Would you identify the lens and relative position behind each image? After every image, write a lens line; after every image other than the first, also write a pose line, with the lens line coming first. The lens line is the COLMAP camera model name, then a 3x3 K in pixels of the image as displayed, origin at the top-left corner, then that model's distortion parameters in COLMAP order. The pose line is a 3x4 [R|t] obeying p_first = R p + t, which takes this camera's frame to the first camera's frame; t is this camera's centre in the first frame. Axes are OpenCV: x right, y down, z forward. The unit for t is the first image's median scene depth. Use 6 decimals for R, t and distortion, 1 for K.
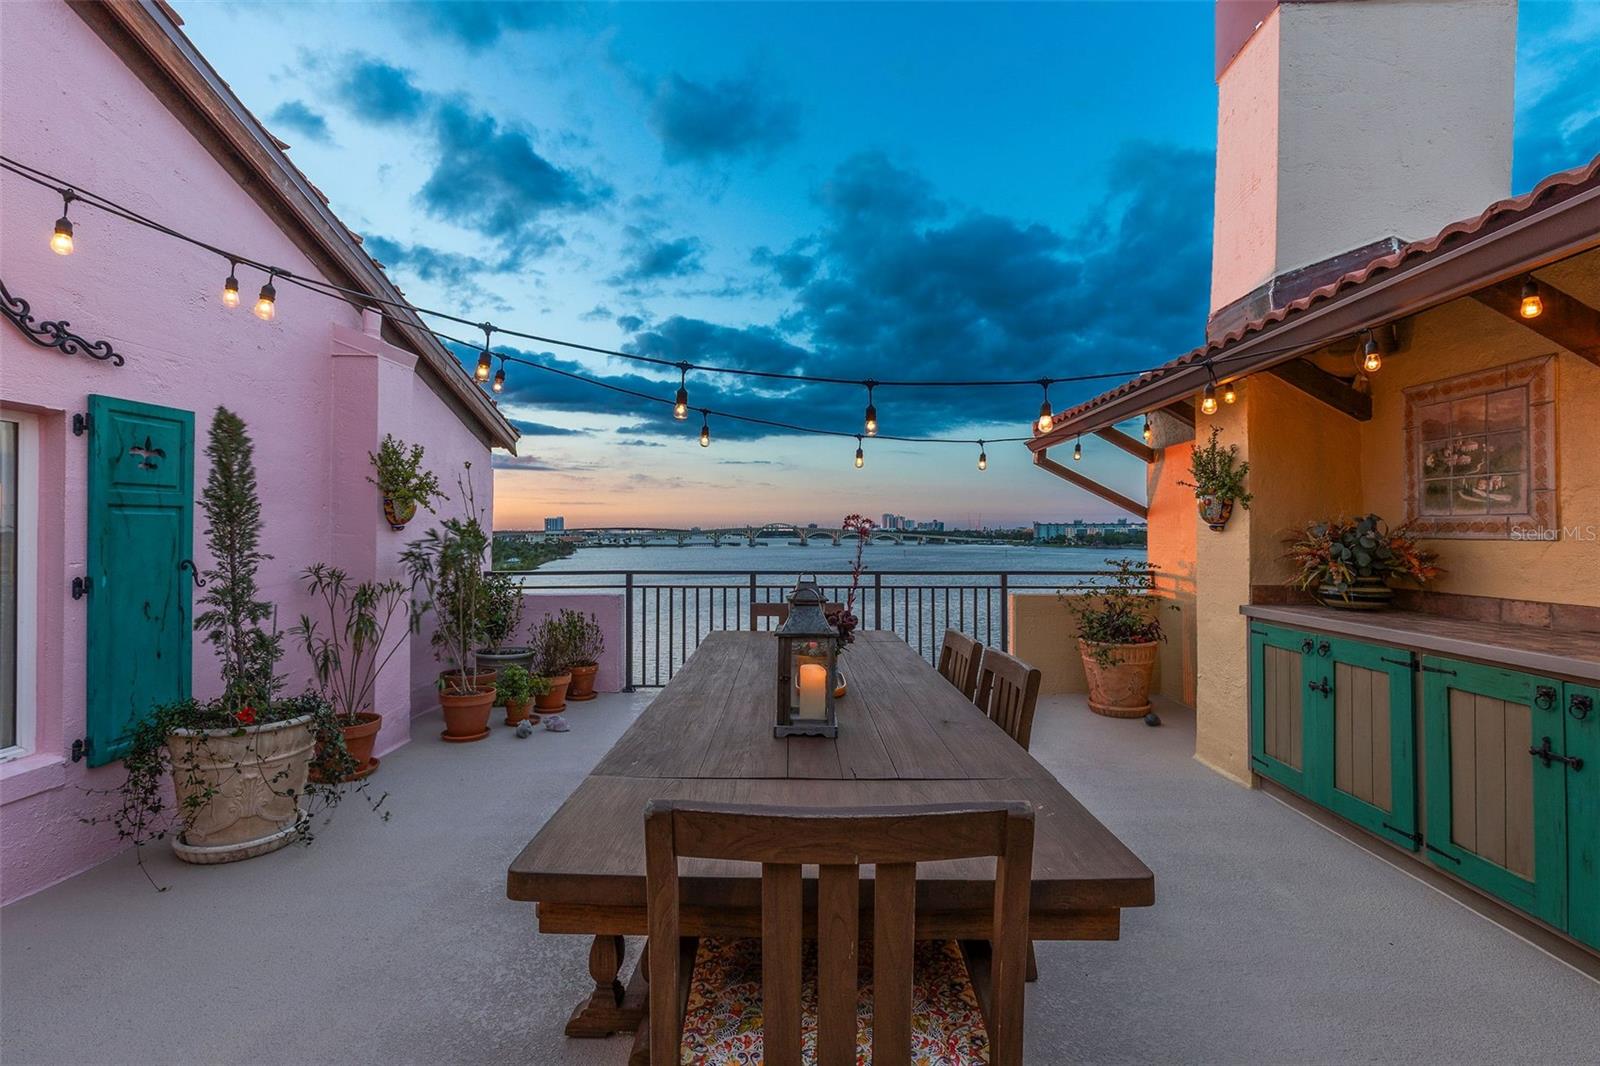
lens RADIAL K [[724.0, 0, 800.0], [0, 724.0, 533.0], [0, 0, 1]] dist [0.001196, 0.000054]
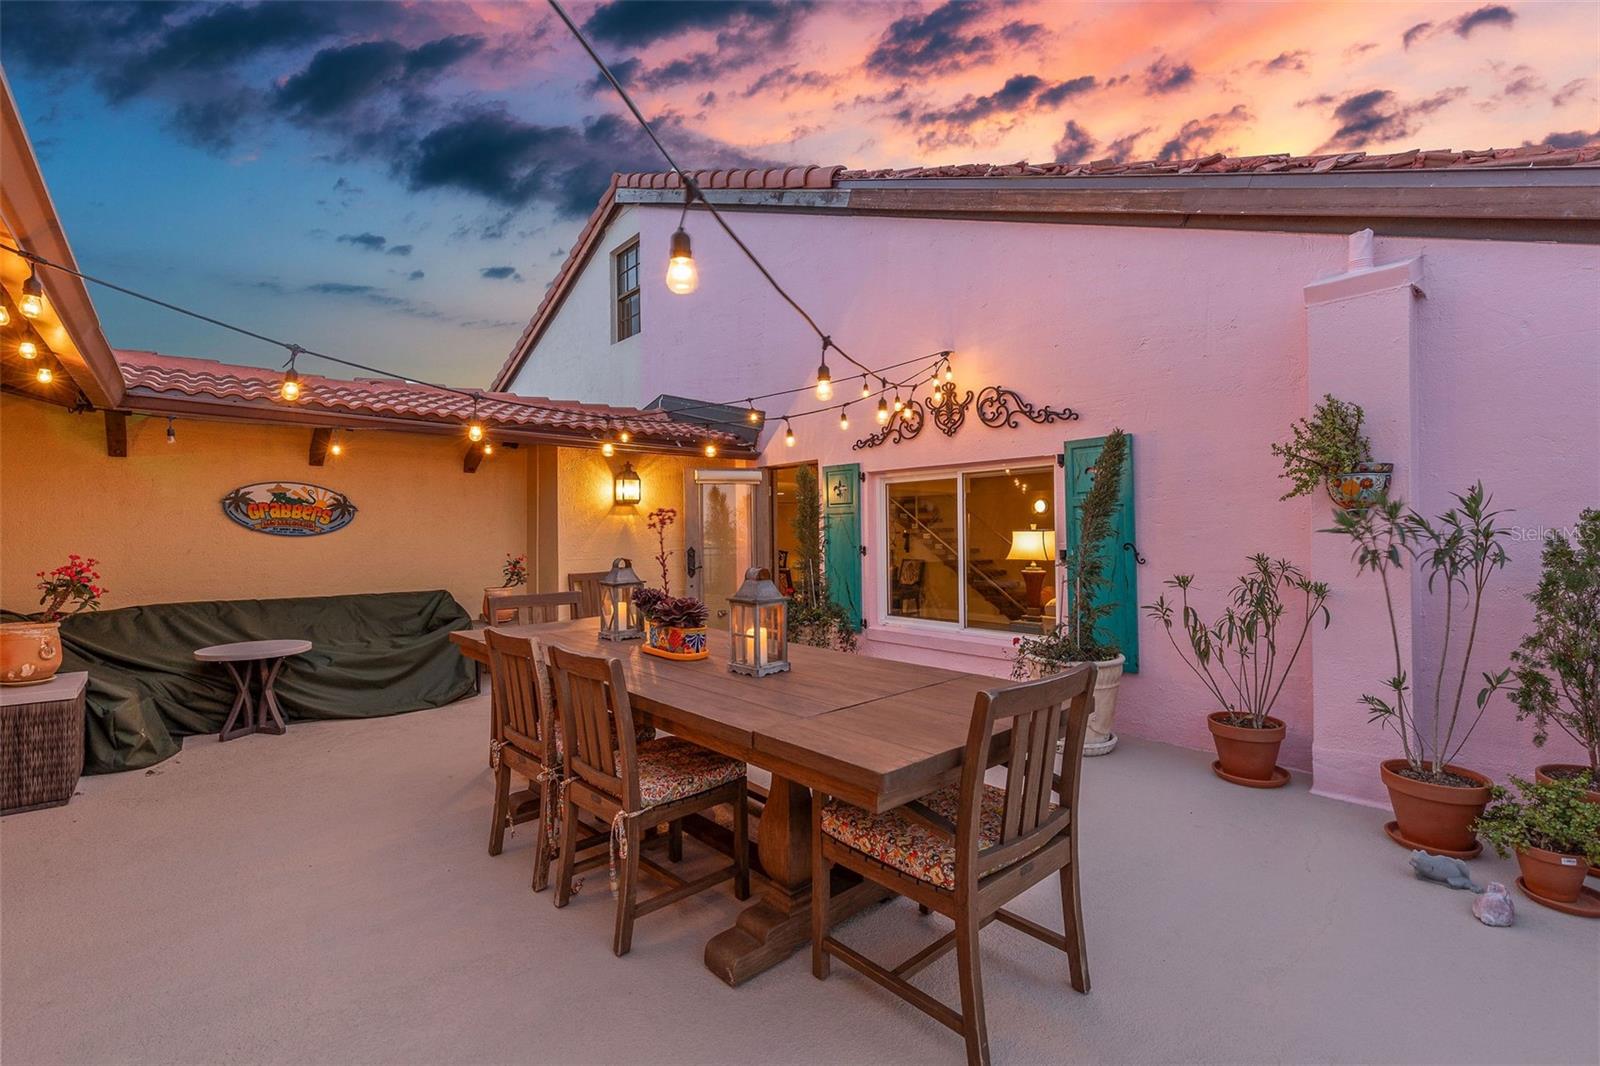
lens RADIAL K [[708.5, 0, 800.0], [0, 708.5, 533.0], [0, 0, 1]] dist [-0.000142, -0.000085]
pose [[-0.720930, 0.001704, -0.693006, 0.621238], [0.005751, 0.999977, -0.003523, 0.024886], [0.692984, -0.006526, -0.720923, 1.774552]]
